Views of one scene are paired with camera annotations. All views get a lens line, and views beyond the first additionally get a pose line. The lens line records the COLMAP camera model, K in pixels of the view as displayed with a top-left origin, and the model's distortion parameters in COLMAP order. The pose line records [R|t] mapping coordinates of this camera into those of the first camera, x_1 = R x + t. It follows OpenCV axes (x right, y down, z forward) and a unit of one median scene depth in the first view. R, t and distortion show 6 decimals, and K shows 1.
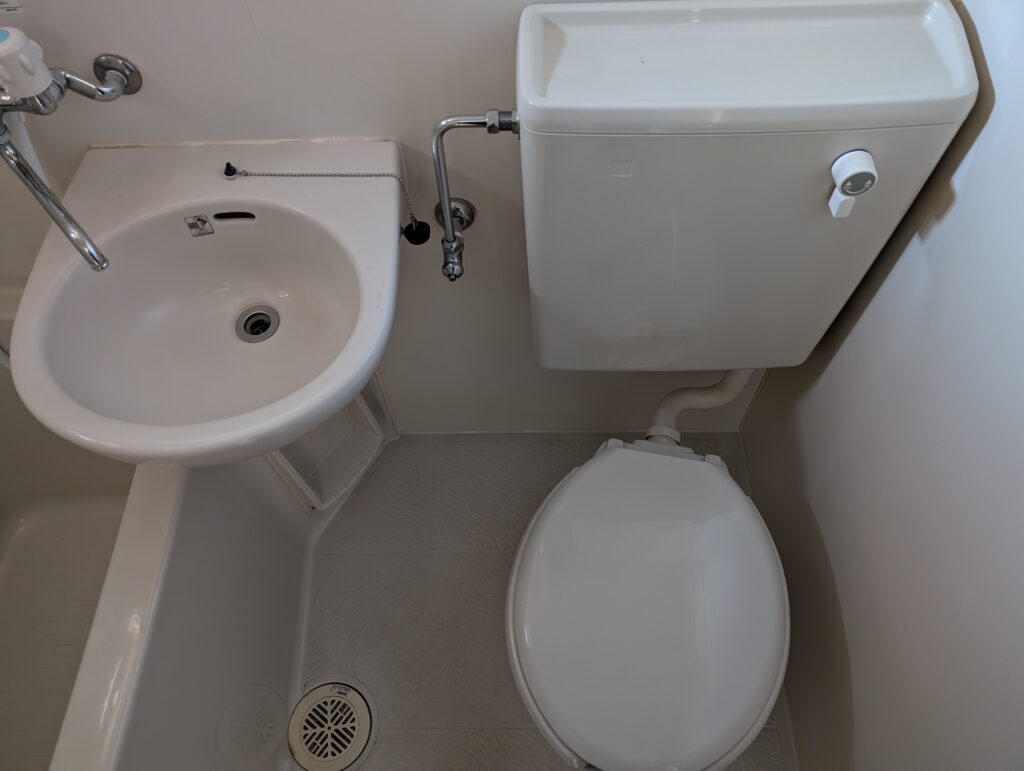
lens RADIAL K [[726.8, 0, 514.3], [0, 726.8, 380.6], [0, 0, 1]] dist [0.007639, 0.007568]
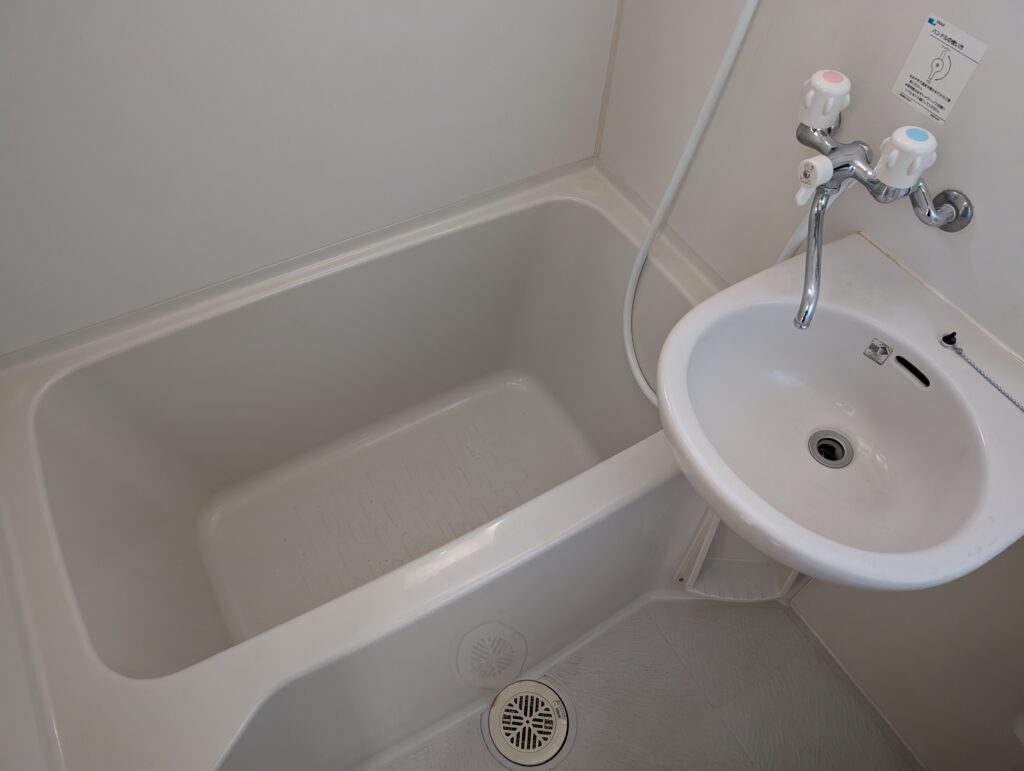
lens RADIAL K [[726.8, 0, 510.2], [0, 726.8, 391.0], [0, 0, 1]] dist [0.007639, 0.007568]
pose [[0.519424, 0.727232, -0.448700, -0.196055], [-0.764251, 0.630250, 0.136768, 0.074476], [0.382255, 0.271879, 0.883155, -0.082548]]
